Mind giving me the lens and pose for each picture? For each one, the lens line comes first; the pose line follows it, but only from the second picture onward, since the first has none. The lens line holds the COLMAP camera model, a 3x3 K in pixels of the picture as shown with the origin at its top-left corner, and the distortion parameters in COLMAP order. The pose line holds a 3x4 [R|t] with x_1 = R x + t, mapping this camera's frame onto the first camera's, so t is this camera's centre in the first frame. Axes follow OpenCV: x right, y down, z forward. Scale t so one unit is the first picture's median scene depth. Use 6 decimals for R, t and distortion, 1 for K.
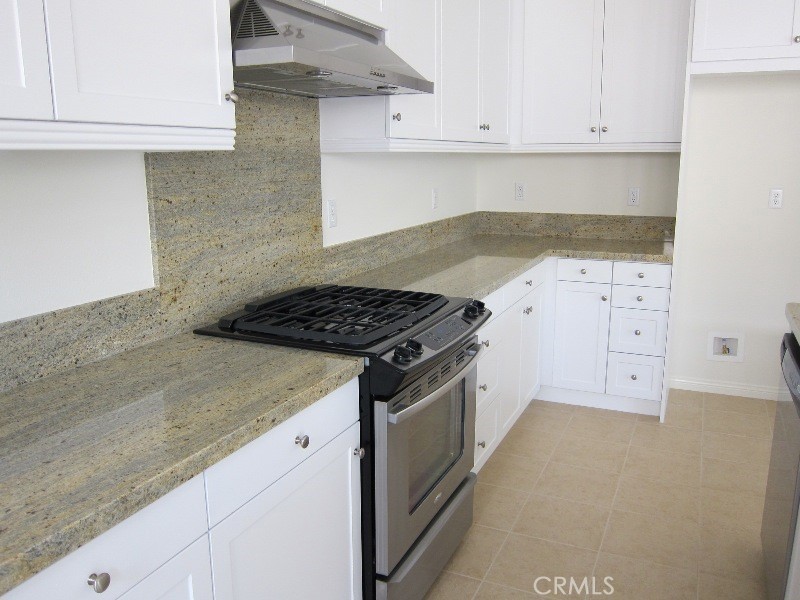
lens RADIAL K [[661.8, 0, 400.0], [0, 661.8, 300.0], [0, 0, 1]] dist [-0.005097, -0.003570]
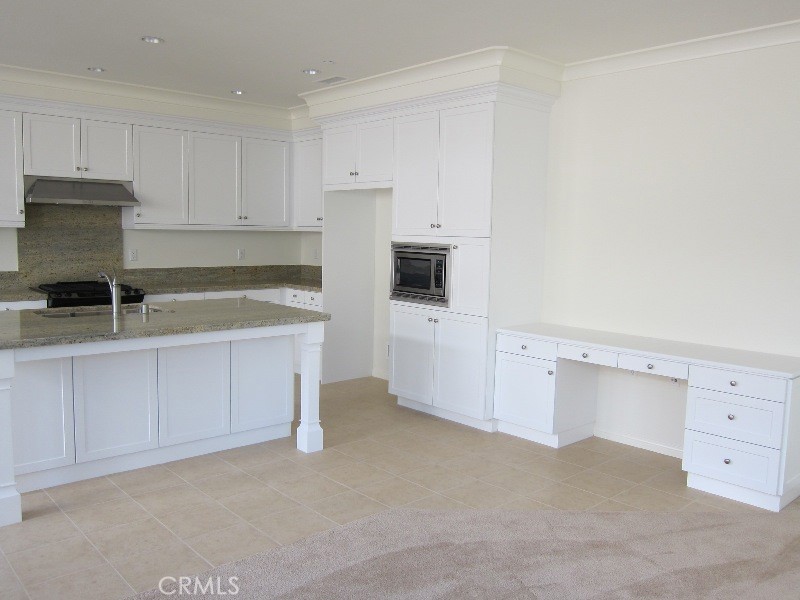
lens RADIAL K [[685.3, 0, 400.0], [0, 685.3, 300.0], [0, 0, 1]] dist [-0.004979, -0.003500]
pose [[0.915246, 0.059684, -0.398449, 1.933723], [-0.106242, 0.989716, -0.095790, 0.175317], [0.388634, 0.130003, 0.912175, -0.904000]]
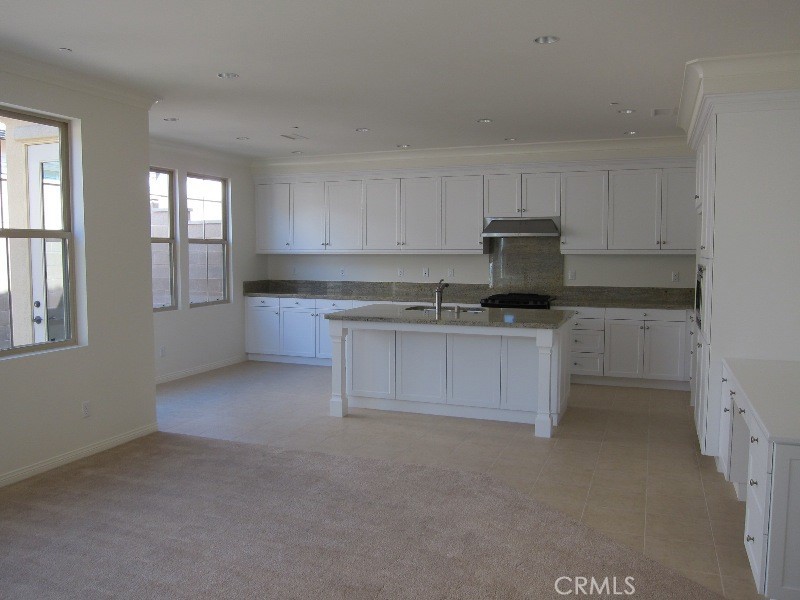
lens RADIAL K [[661.8, 0, 400.0], [0, 661.8, 300.0], [0, 0, 1]] dist [-0.005097, -0.003570]
pose [[0.049662, 0.077641, -0.995744, 3.115044], [-0.219329, 0.973486, 0.064967, -0.050456], [0.974386, 0.215169, 0.065375, 0.108304]]
